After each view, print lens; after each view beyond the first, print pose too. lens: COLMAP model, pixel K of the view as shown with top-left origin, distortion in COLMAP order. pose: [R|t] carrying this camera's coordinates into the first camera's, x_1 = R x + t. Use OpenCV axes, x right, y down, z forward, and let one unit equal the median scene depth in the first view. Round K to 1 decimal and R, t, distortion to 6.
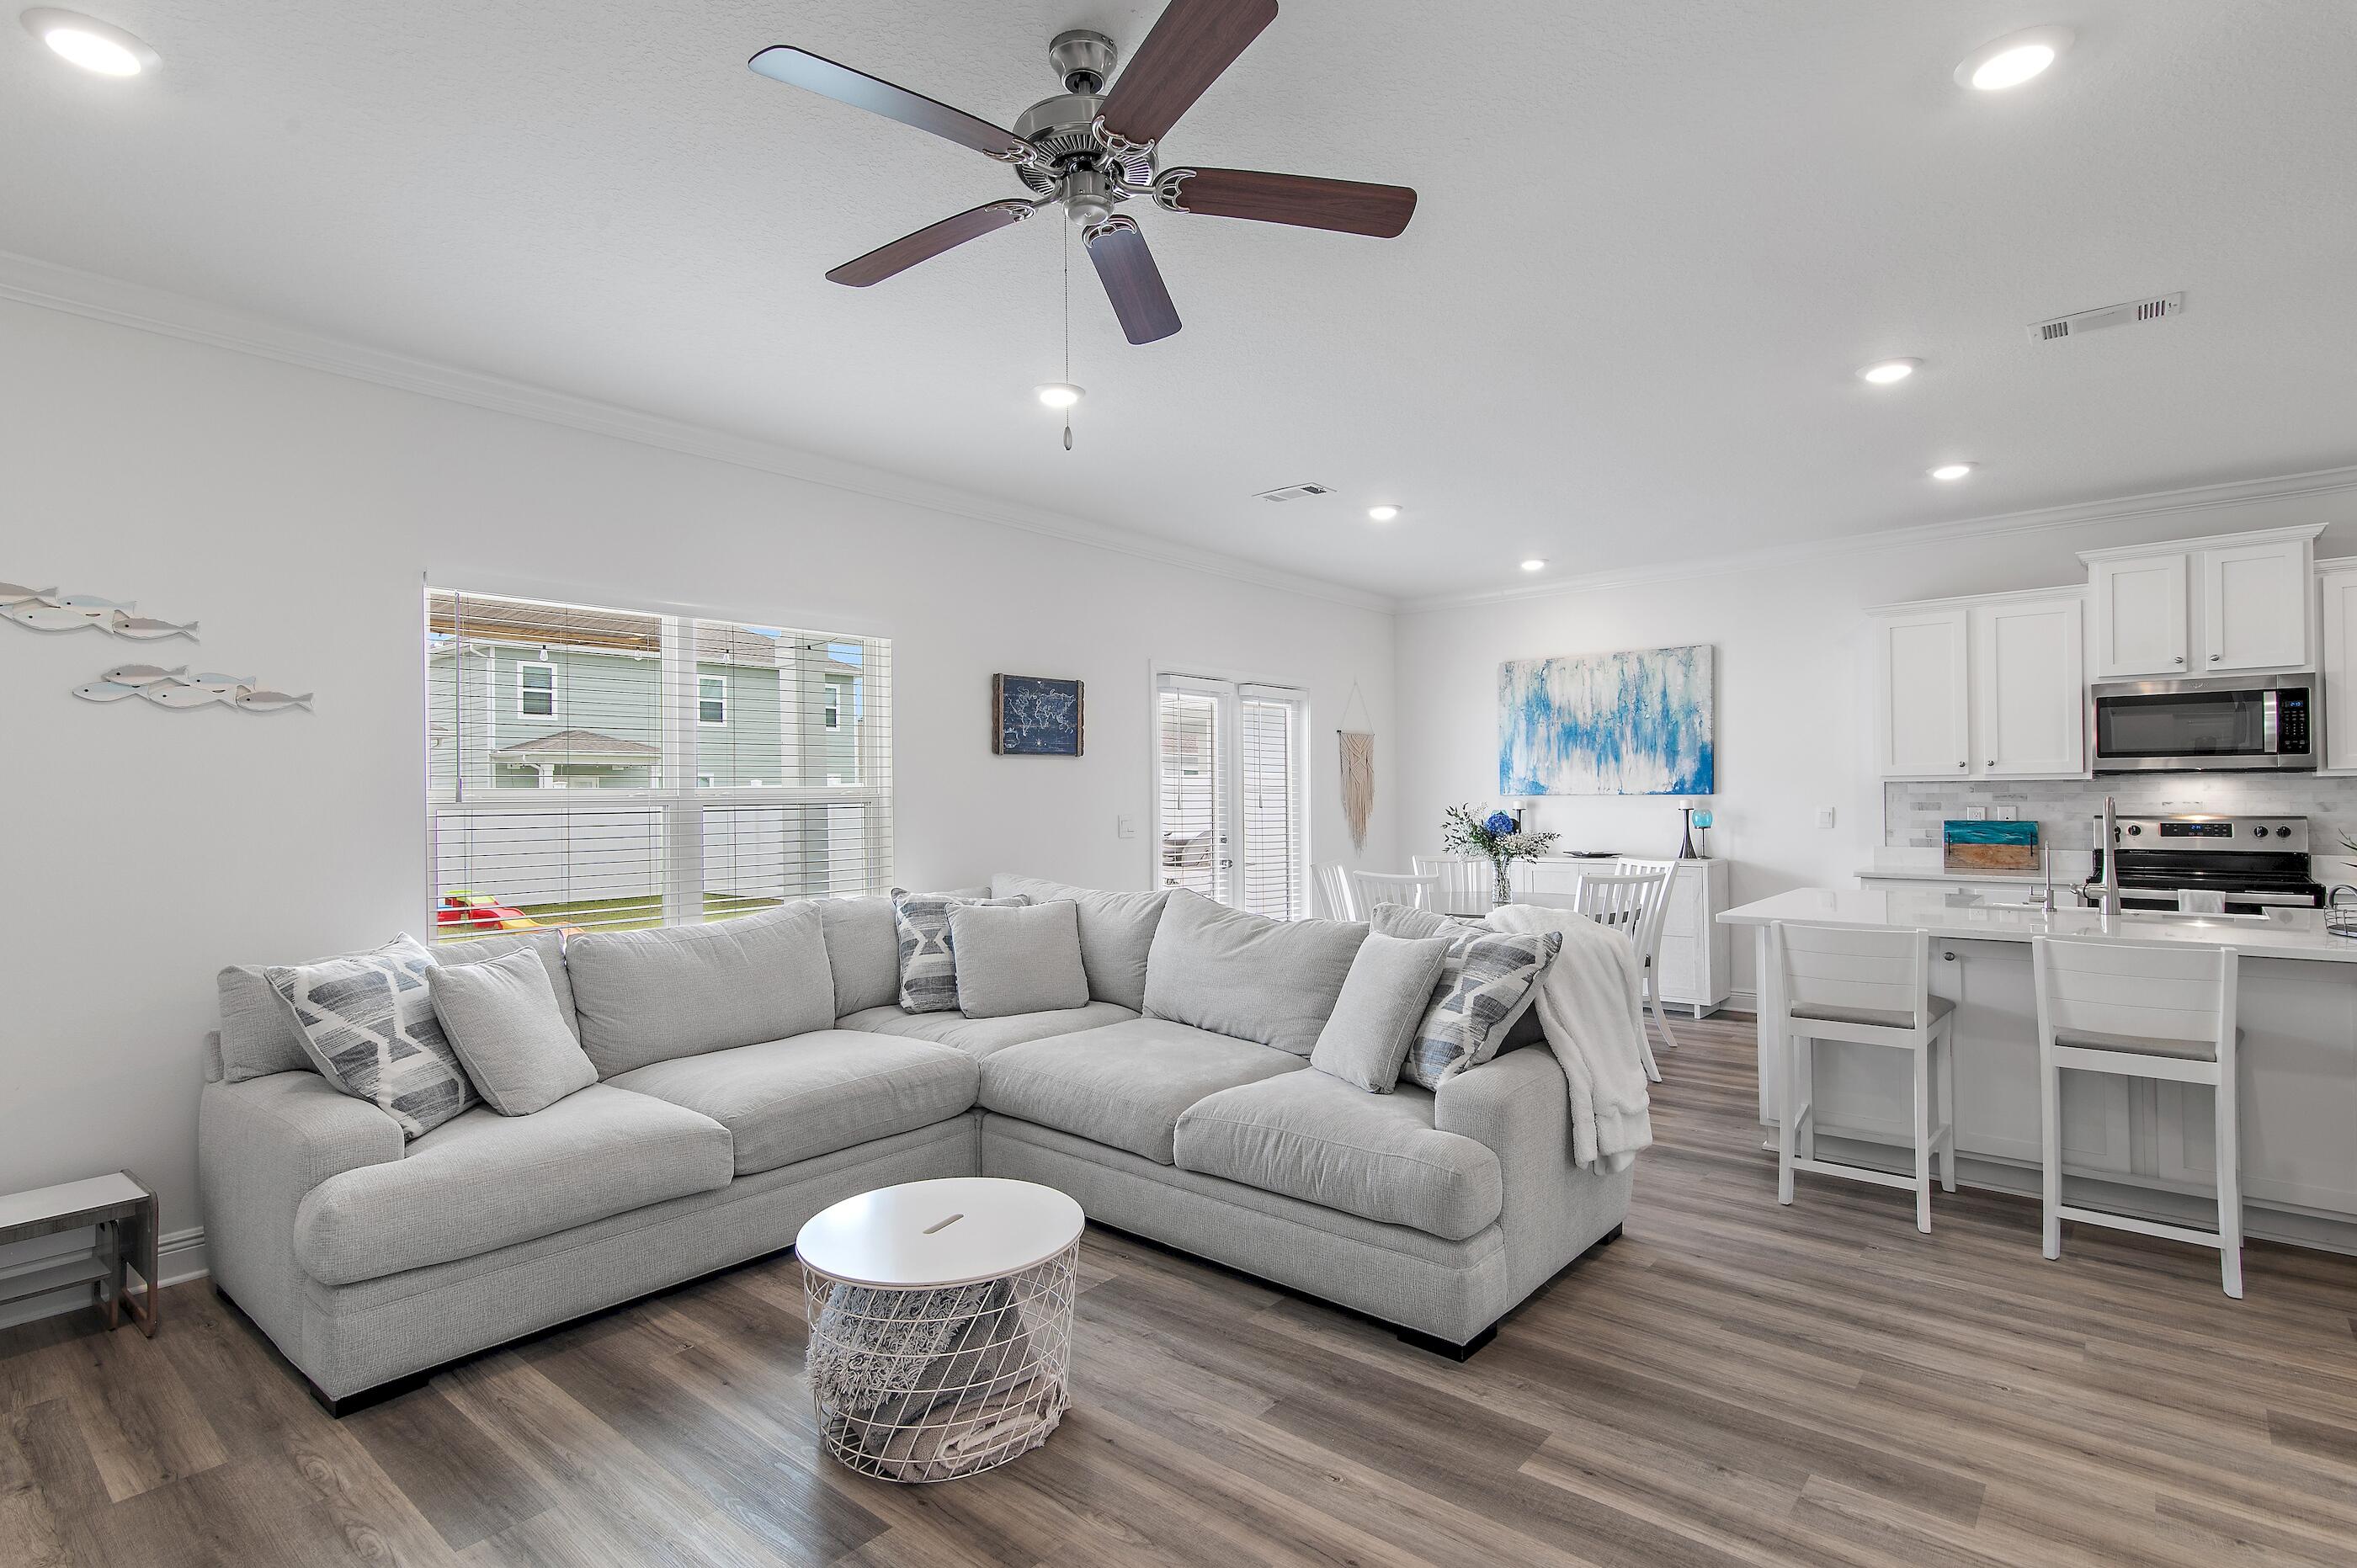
lens RADIAL K [[1157.1, 0, 1186.5], [0, 1157.1, 760.8], [0, 0, 1]] dist [0.015194, 0.000283]
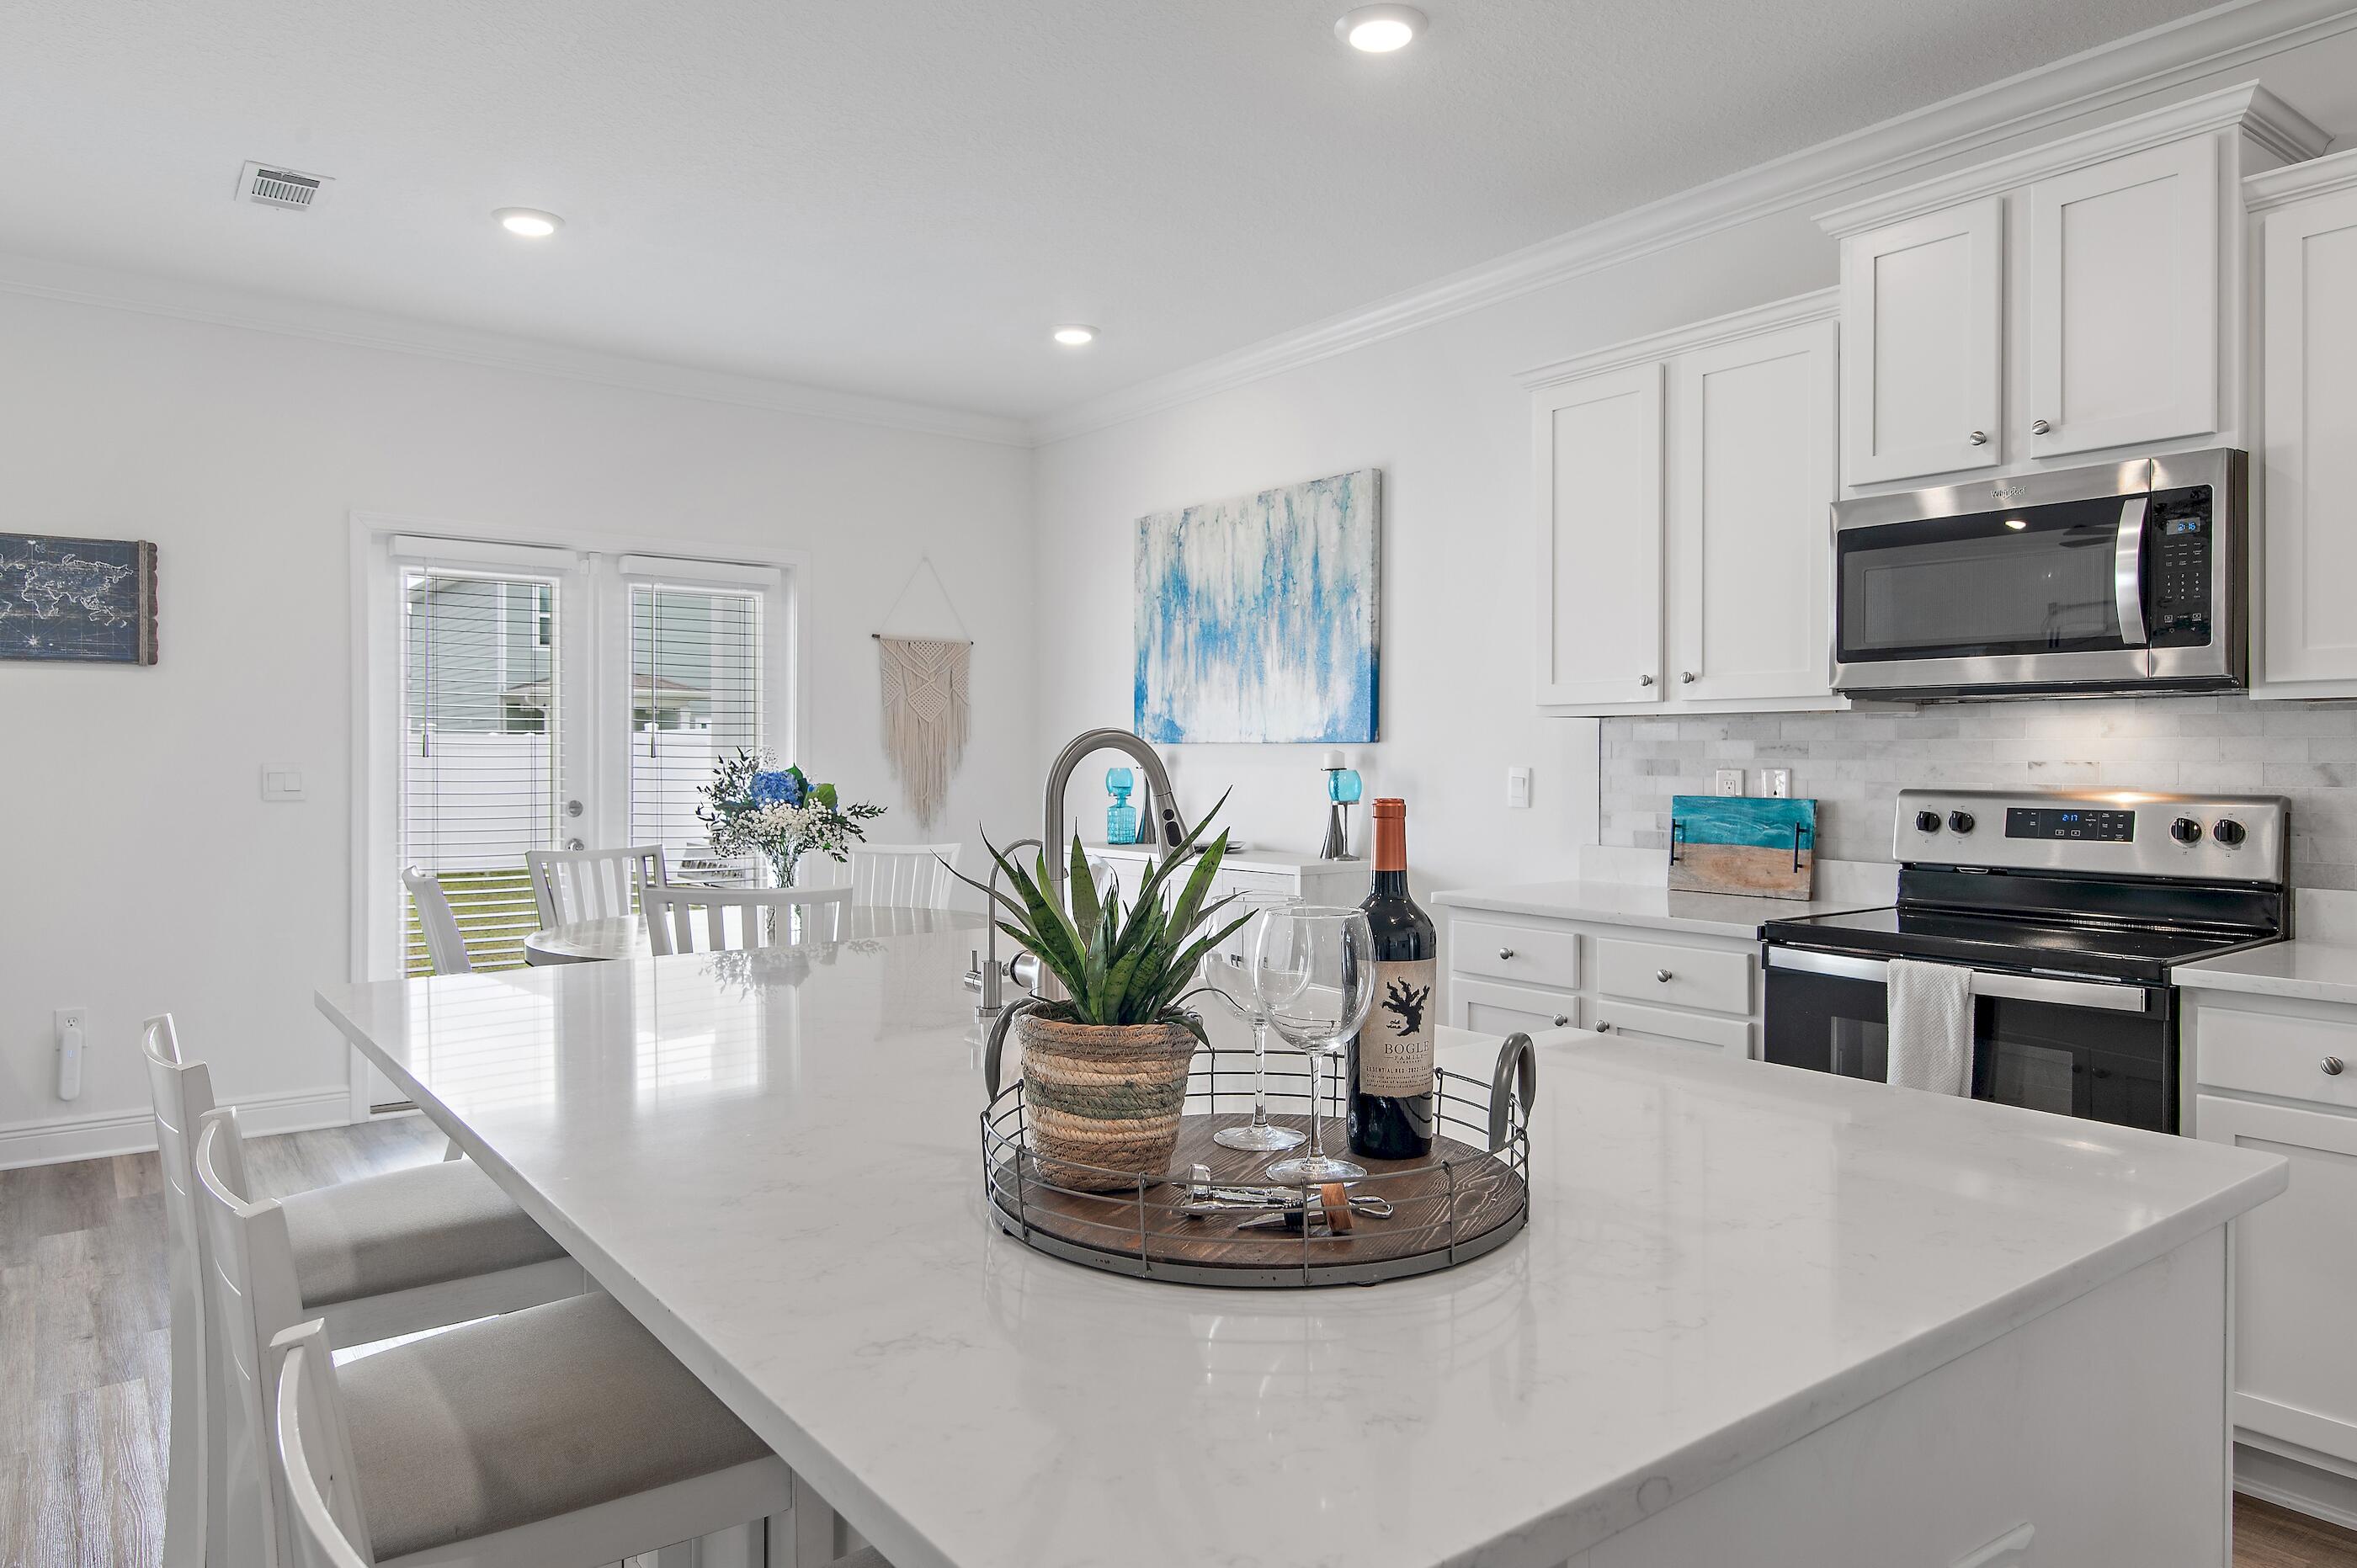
lens RADIAL K [[1500.1, 0, 1188.2], [0, 1500.1, 752.8], [0, 0, 1]] dist [0.000194, 0.000300]
pose [[0.975604, 0.011842, -0.219218, 0.630682], [-0.005615, 0.999563, 0.029006, 0.016437], [0.219466, -0.027068, 0.975245, 0.351888]]
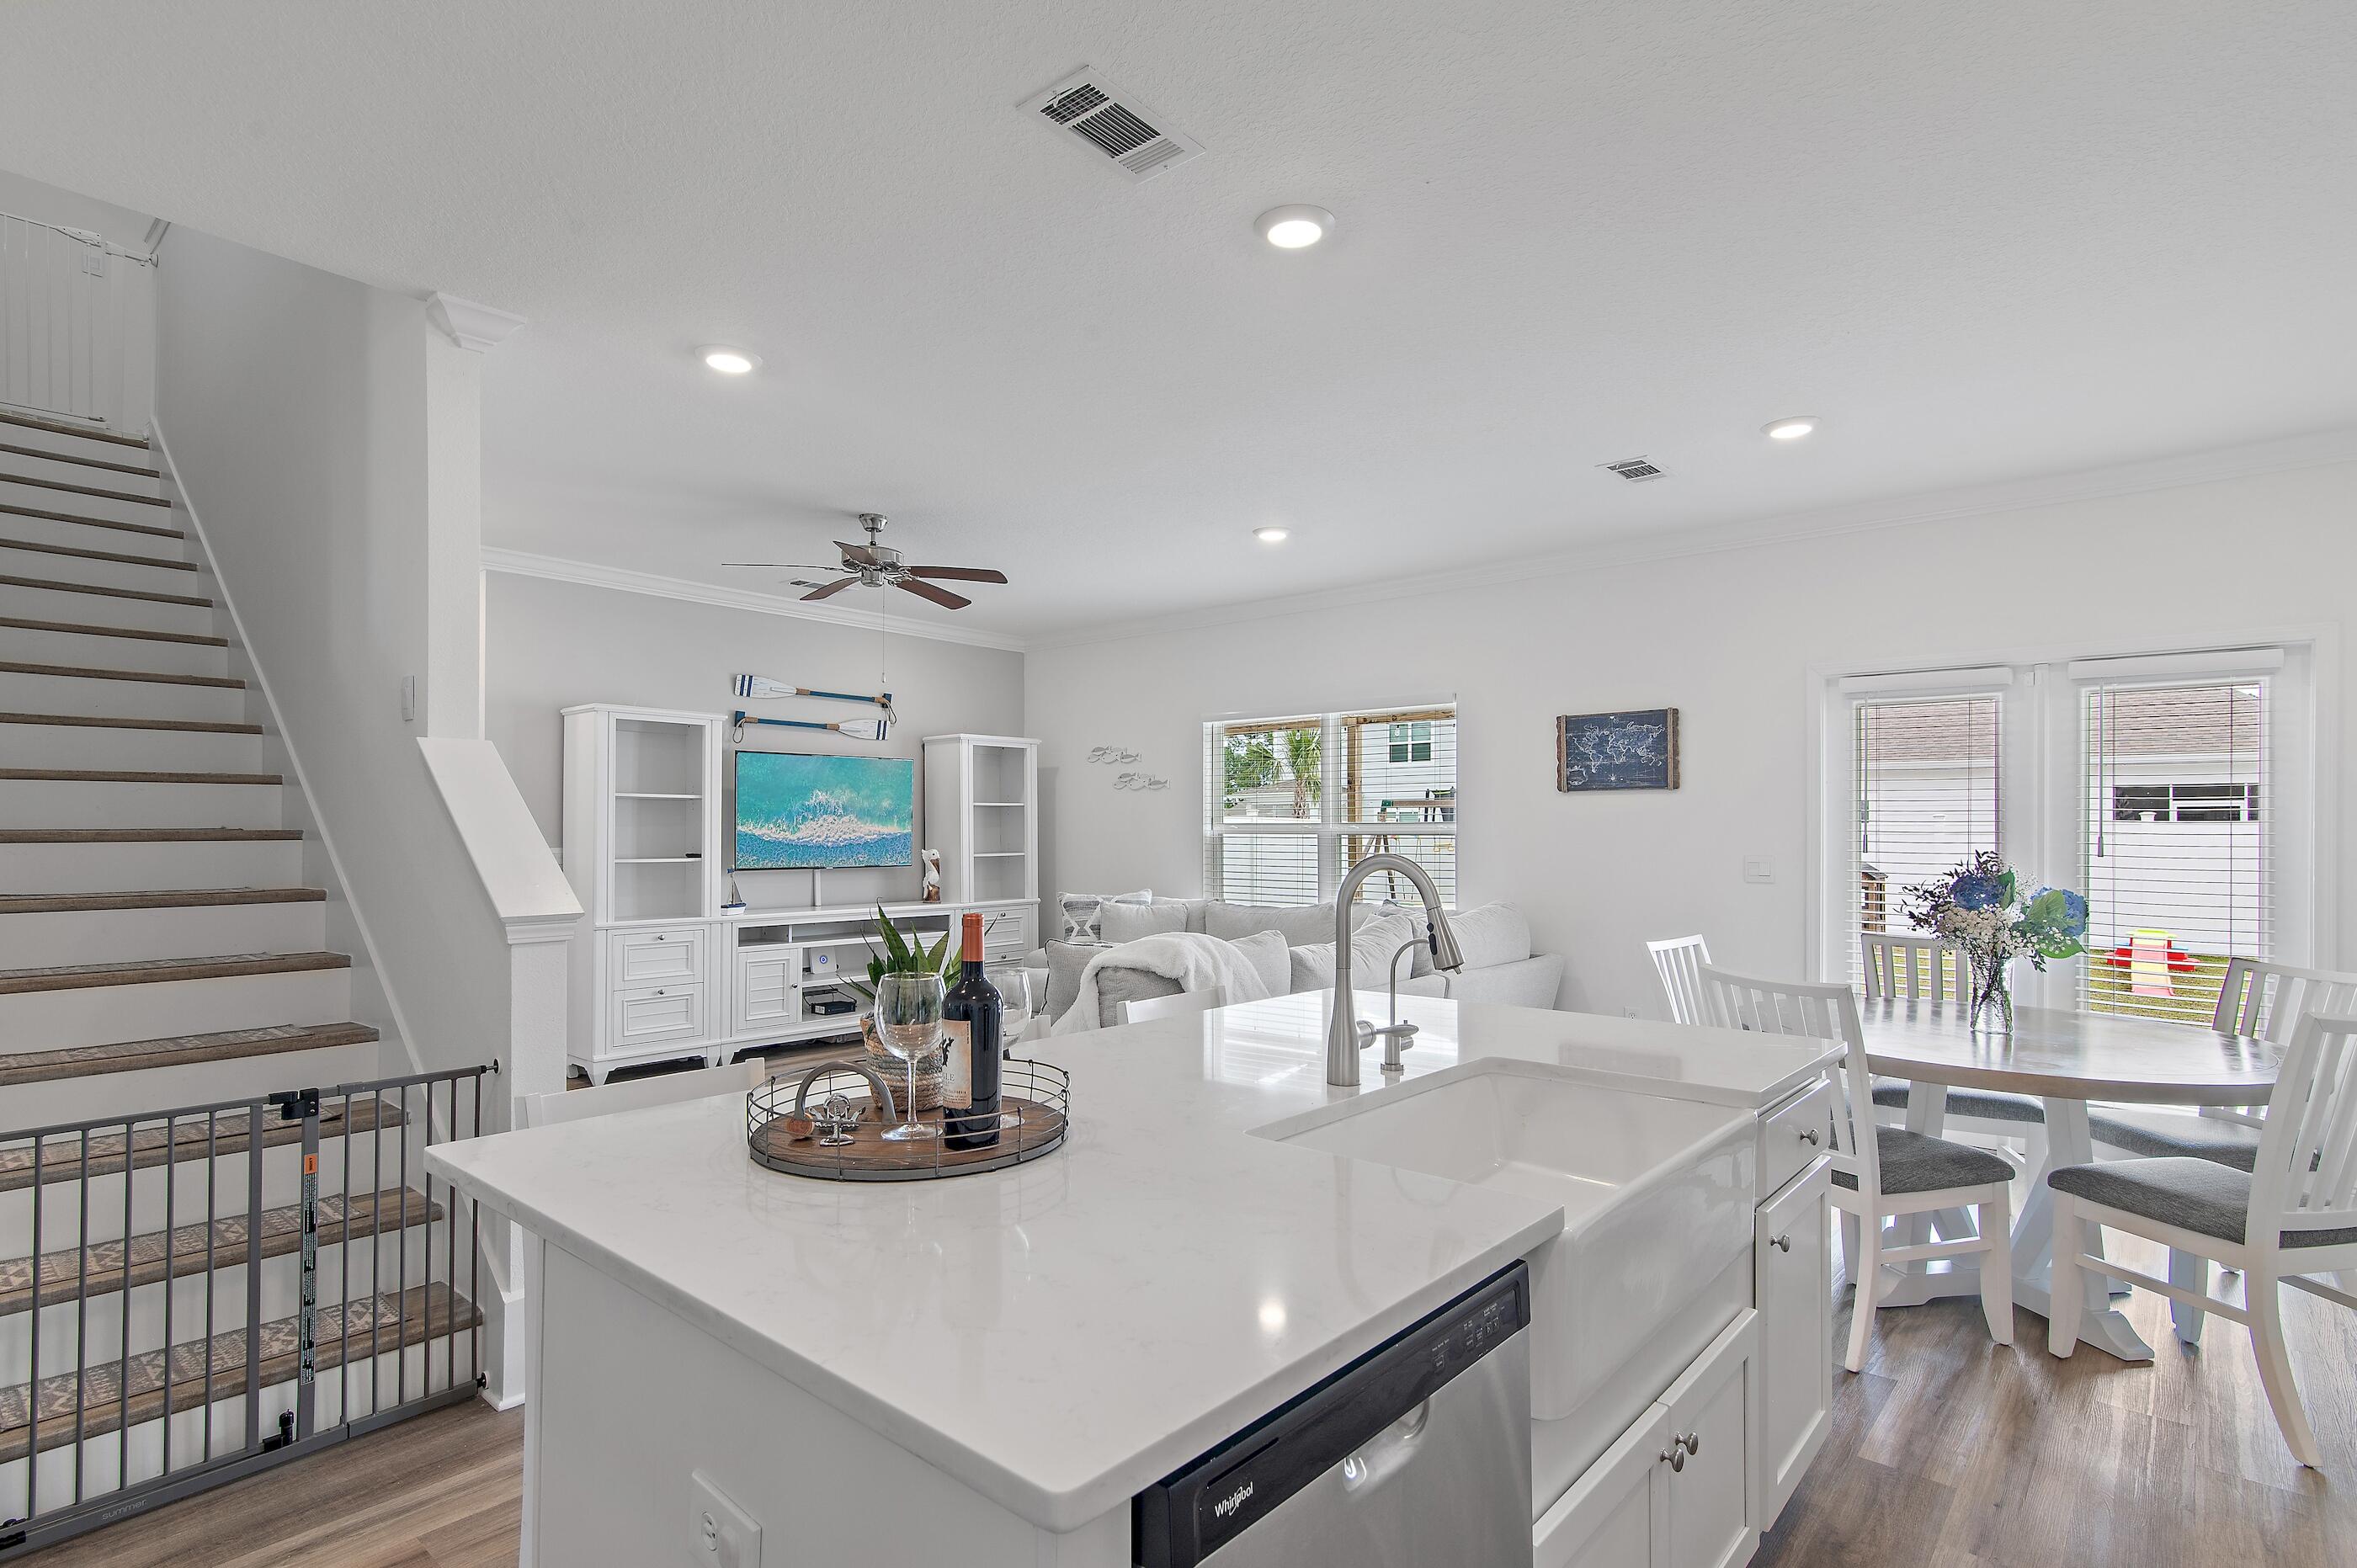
lens RADIAL K [[1175.0, 0, 1171.6], [0, 1175.0, 837.5], [0, 0, 1]] dist [0.014465, 0.000358]
pose [[-0.022502, 0.016776, -0.999606, 0.876082], [0.024912, 0.999558, 0.016215, 0.009250], [0.999436, -0.024538, -0.022910, 0.630672]]
